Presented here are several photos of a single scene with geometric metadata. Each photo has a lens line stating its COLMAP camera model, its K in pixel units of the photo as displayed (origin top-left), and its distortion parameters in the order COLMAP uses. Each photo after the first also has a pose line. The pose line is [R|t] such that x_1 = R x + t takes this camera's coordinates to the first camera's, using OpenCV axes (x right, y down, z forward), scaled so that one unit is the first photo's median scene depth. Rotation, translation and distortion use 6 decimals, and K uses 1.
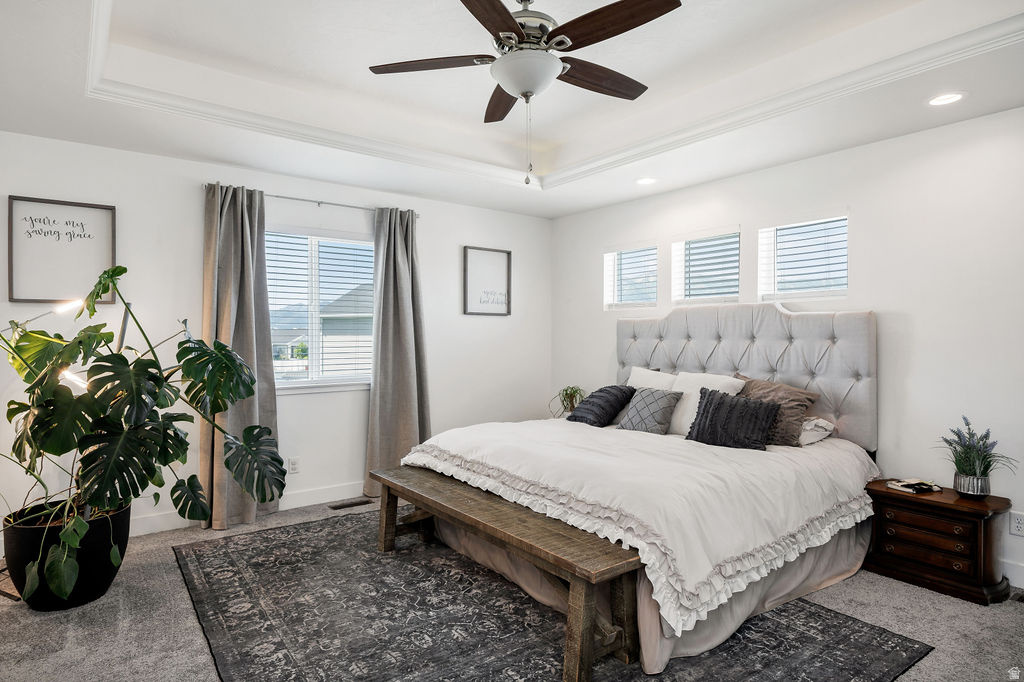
lens RADIAL K [[581.7, 0, 506.7], [0, 581.7, 340.6], [0, 0, 1]] dist [0.022855, -0.000930]
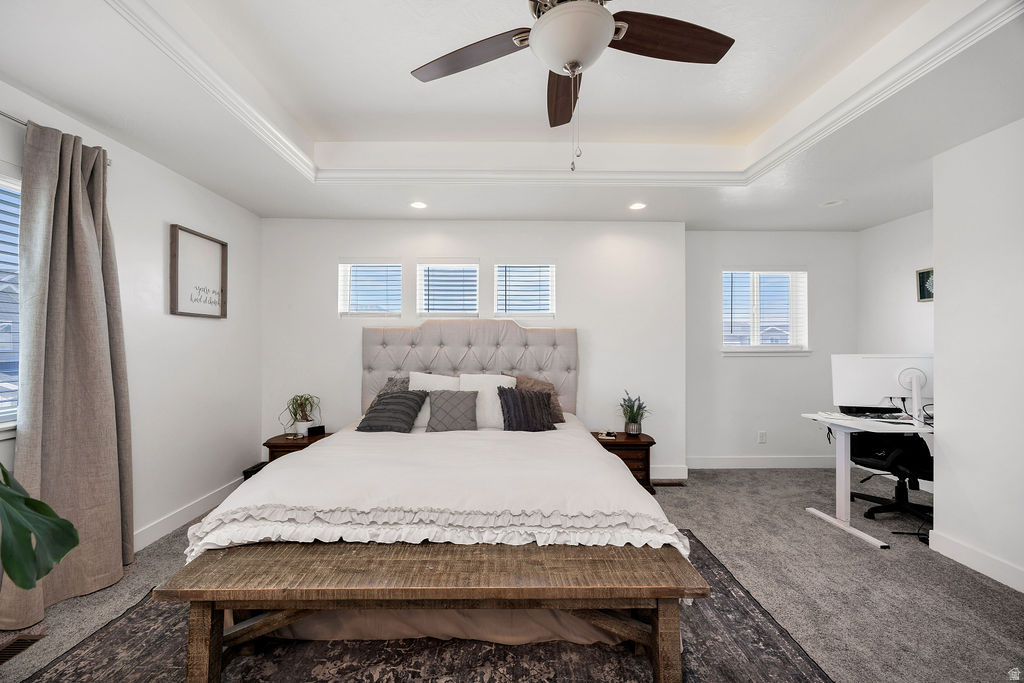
lens RADIAL K [[407.4, 0, 502.6], [0, 407.4, 340.1], [0, 0, 1]] dist [0.024389, -0.004498]
pose [[0.595422, 0.001067, 0.803412, -0.335244], [0.003130, 0.999988, -0.003647, -0.012529], [-0.803407, 0.004686, 0.595412, 0.461916]]
